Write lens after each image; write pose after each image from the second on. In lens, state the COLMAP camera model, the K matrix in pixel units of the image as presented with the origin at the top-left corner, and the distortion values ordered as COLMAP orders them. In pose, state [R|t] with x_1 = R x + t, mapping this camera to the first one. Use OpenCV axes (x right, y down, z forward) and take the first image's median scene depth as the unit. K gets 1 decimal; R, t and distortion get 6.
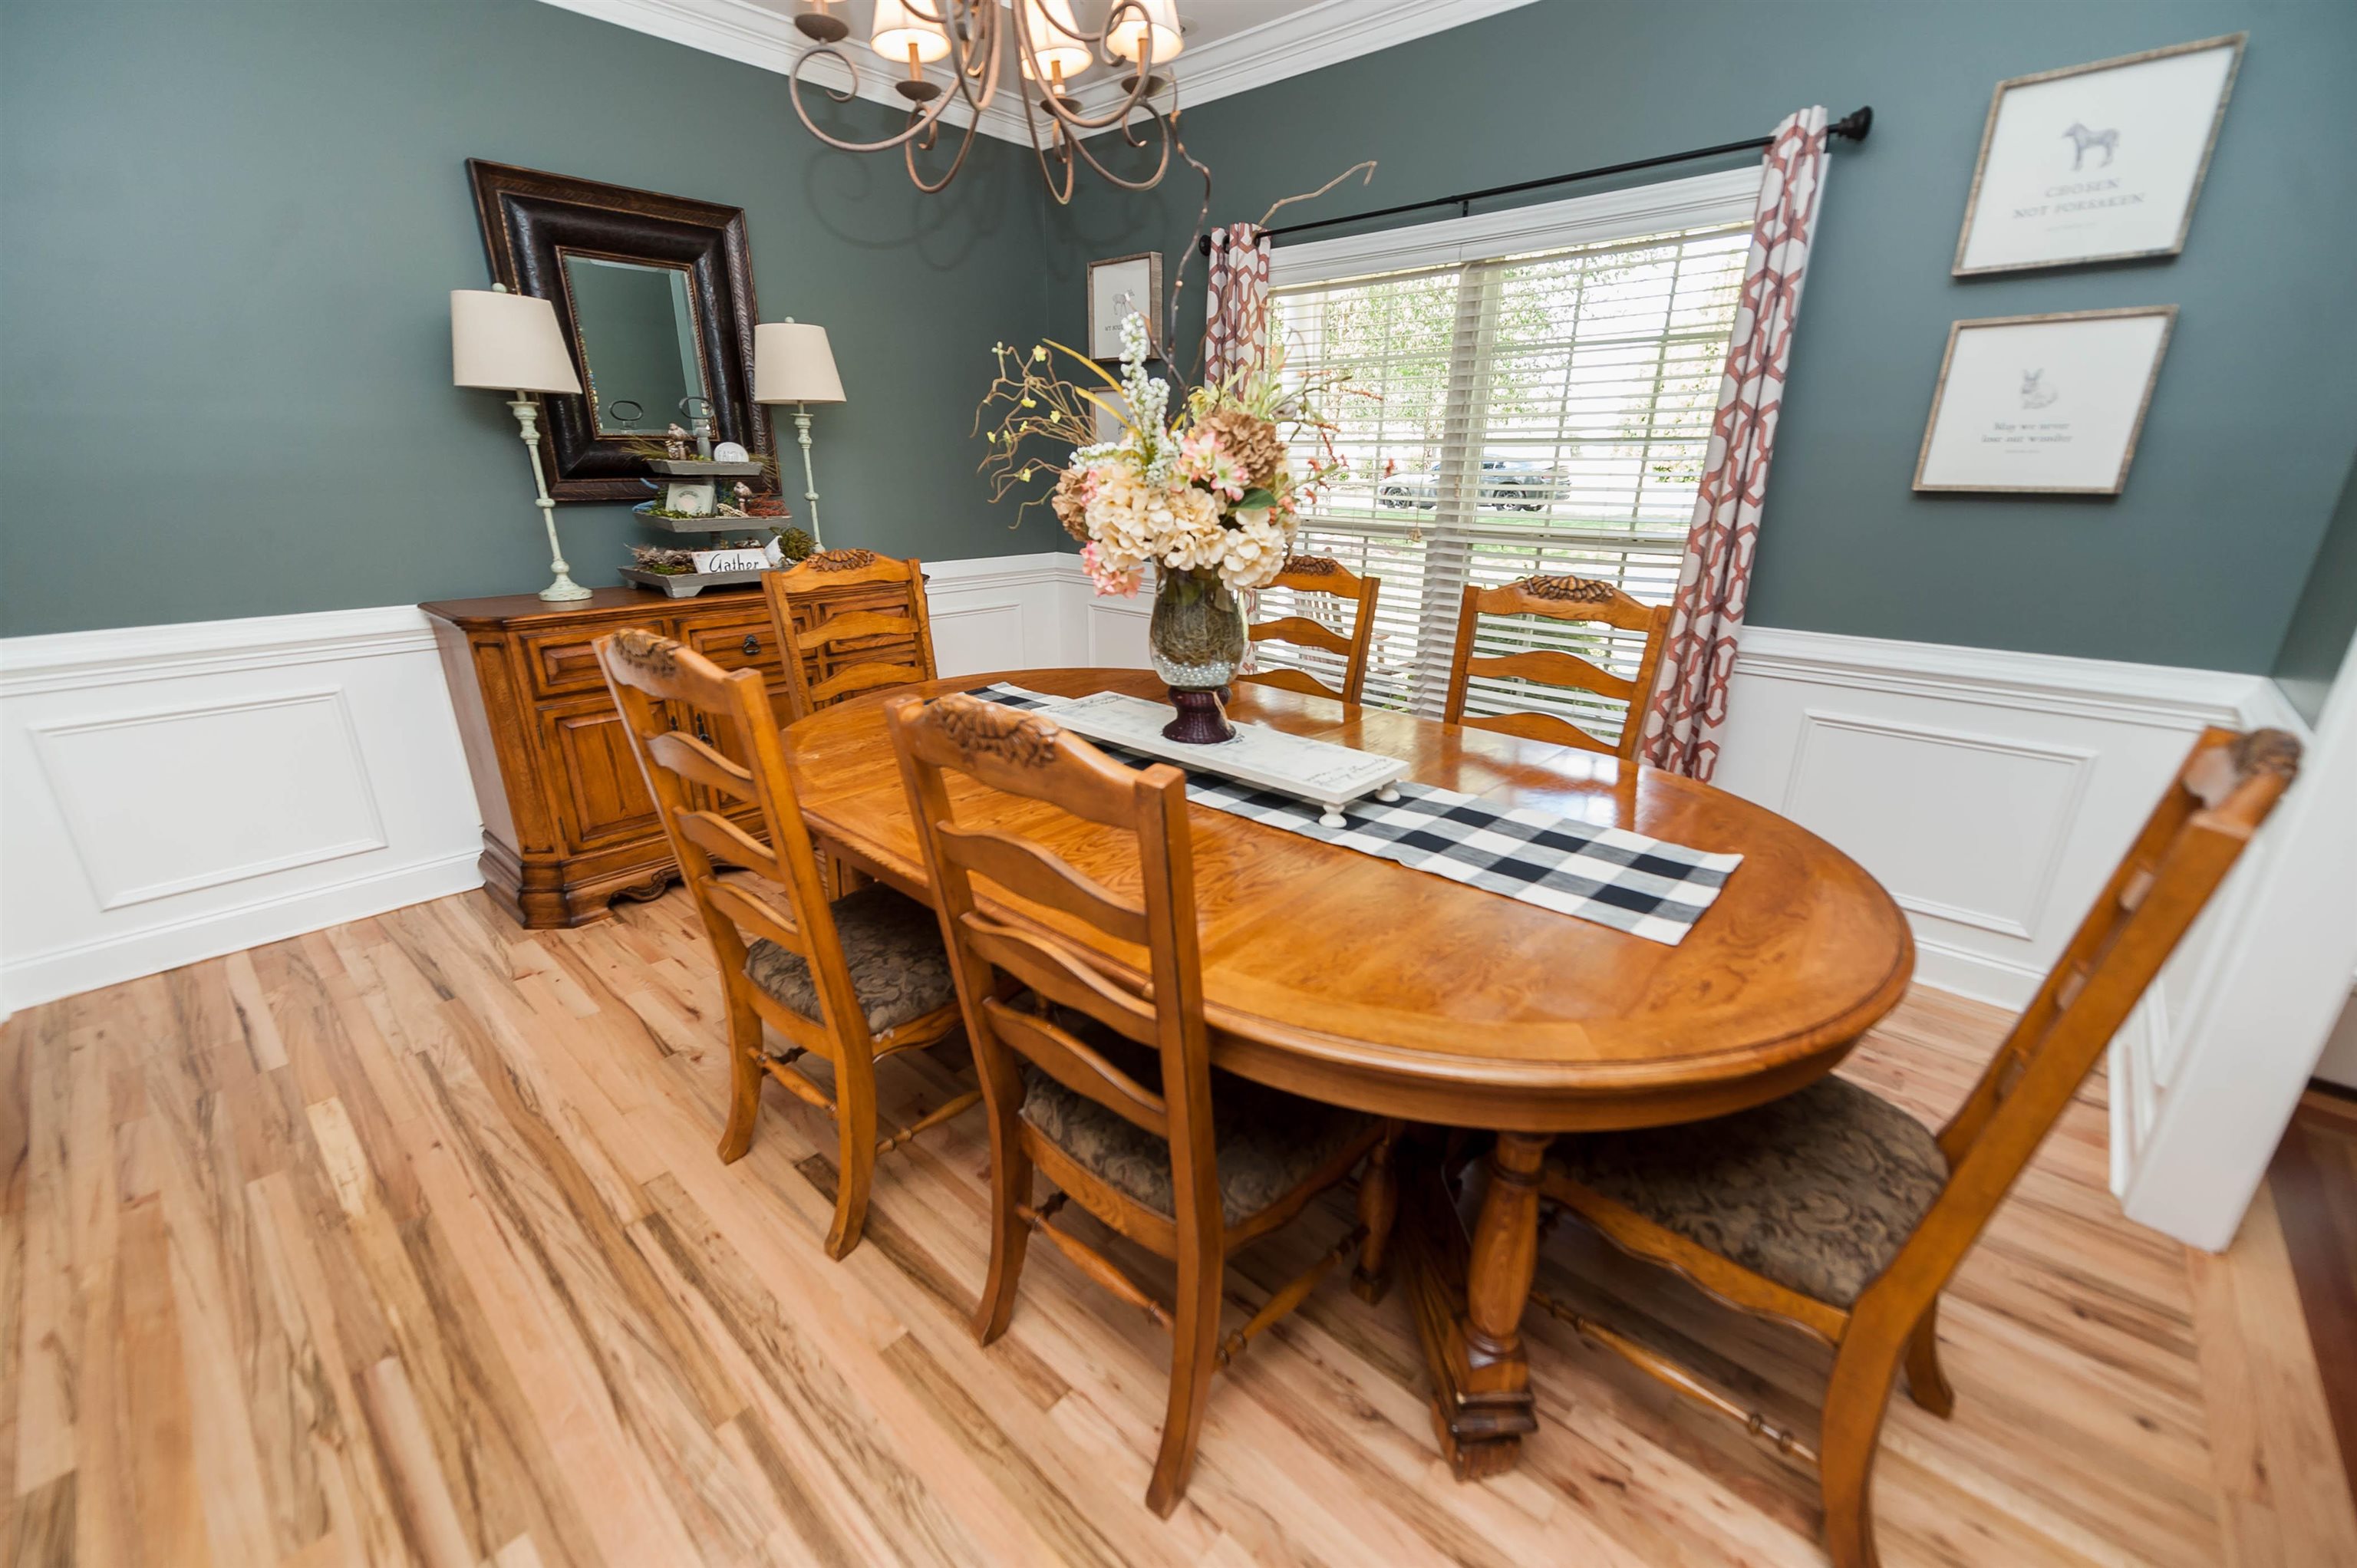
lens RADIAL K [[942.0, 0, 1170.9], [0, 942.0, 788.9], [0, 0, 1]] dist [0.017693, -0.008149]
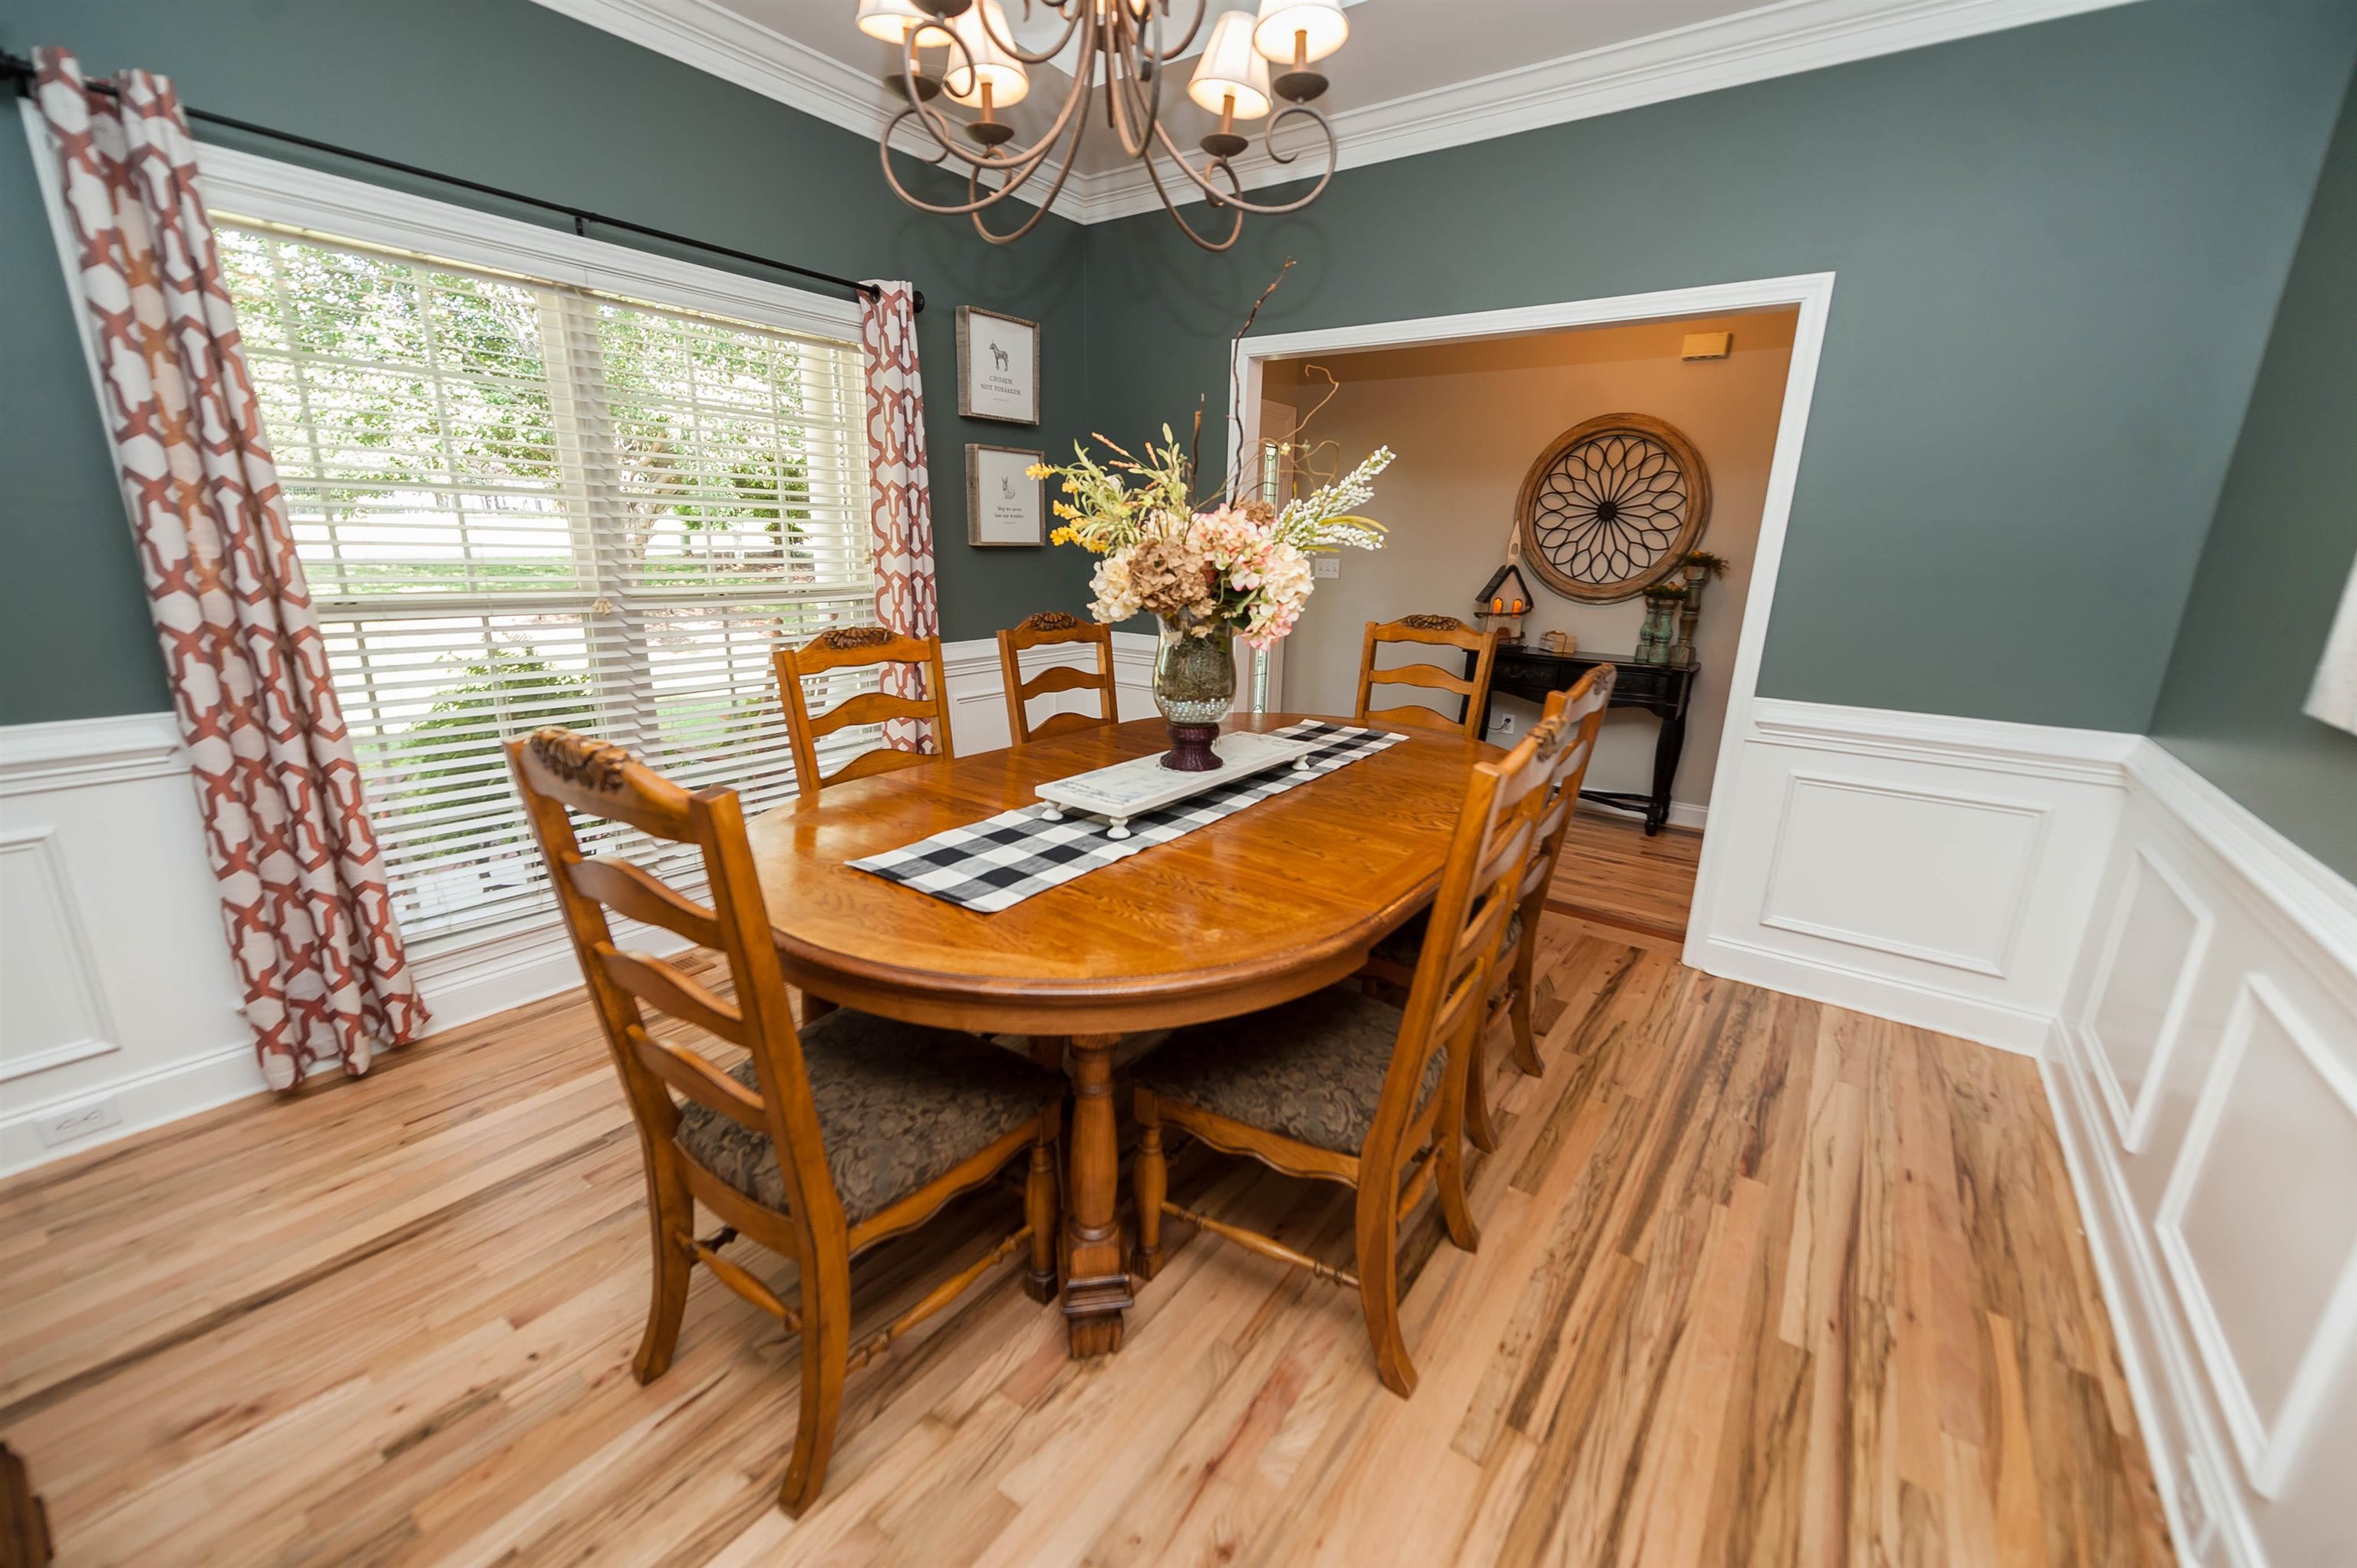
lens RADIAL K [[942.0, 0, 1170.9], [0, 942.0, 788.9], [0, 0, 1]] dist [0.017693, -0.008149]
pose [[-0.107428, -0.270514, 0.956703, -1.084678], [0.298960, 0.908948, 0.290581, -0.374891], [-0.948199, 0.317232, -0.016774, 1.039460]]
